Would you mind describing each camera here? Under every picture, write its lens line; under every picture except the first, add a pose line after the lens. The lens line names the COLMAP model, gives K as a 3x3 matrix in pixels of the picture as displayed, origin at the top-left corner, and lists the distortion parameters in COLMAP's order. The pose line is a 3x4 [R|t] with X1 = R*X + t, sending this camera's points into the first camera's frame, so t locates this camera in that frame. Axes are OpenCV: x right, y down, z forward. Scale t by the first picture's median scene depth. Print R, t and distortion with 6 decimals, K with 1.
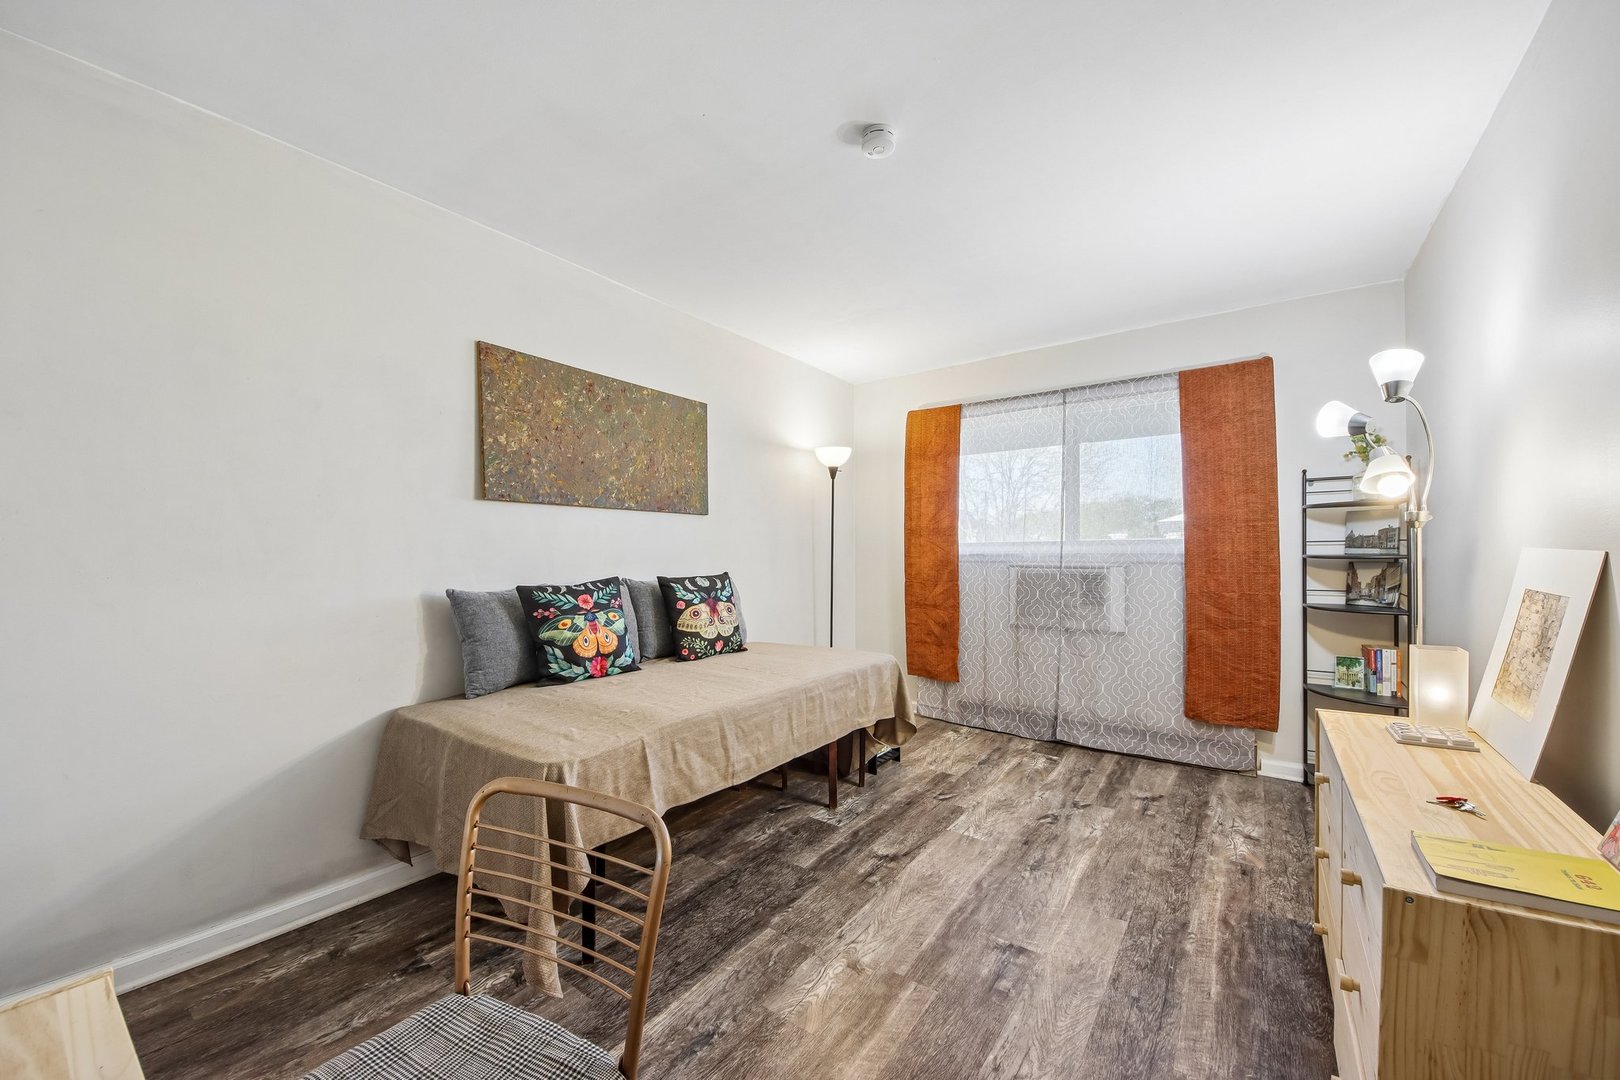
lens RADIAL K [[610.6, 0, 804.2], [0, 610.6, 539.2], [0, 0, 1]] dist [0.058191, -0.033598]
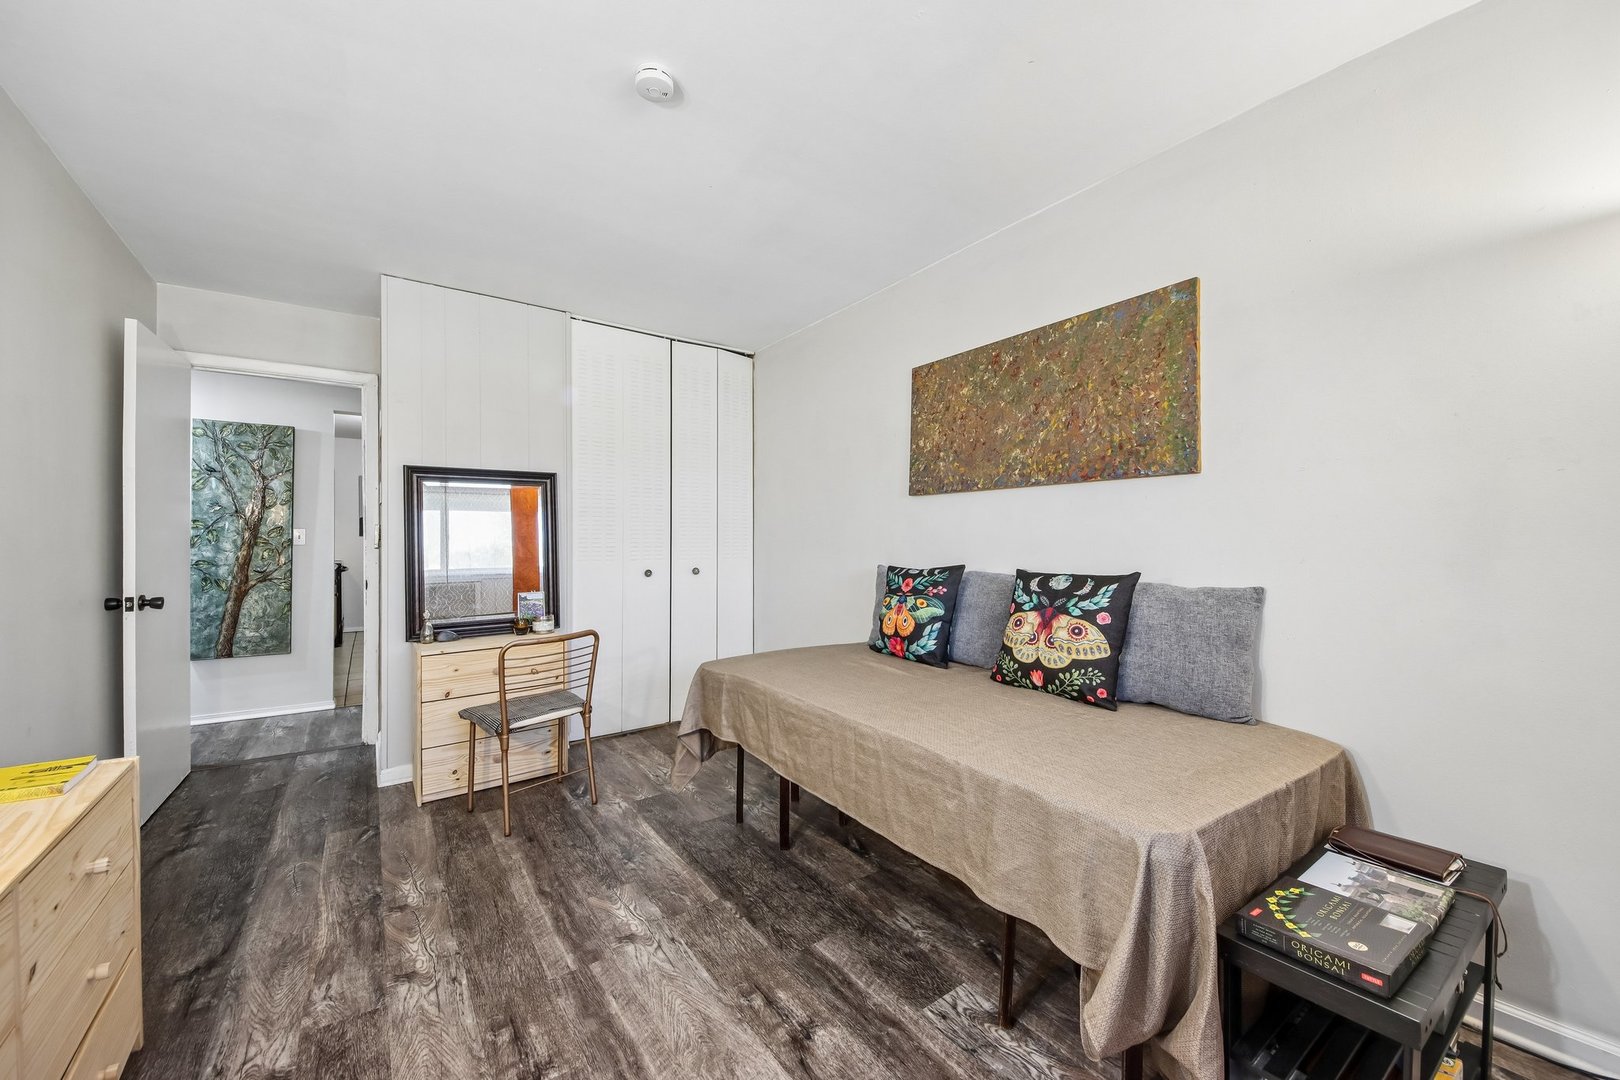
lens RADIAL K [[622.7, 0, 803.6], [0, 622.7, 518.2], [0, 0, 1]] dist [0.058403, -0.027979]
pose [[-0.331703, -0.023678, -0.943087, 0.717514], [0.025805, 0.999083, -0.034160, 0.018459], [0.943031, -0.035667, -0.330788, 1.178485]]
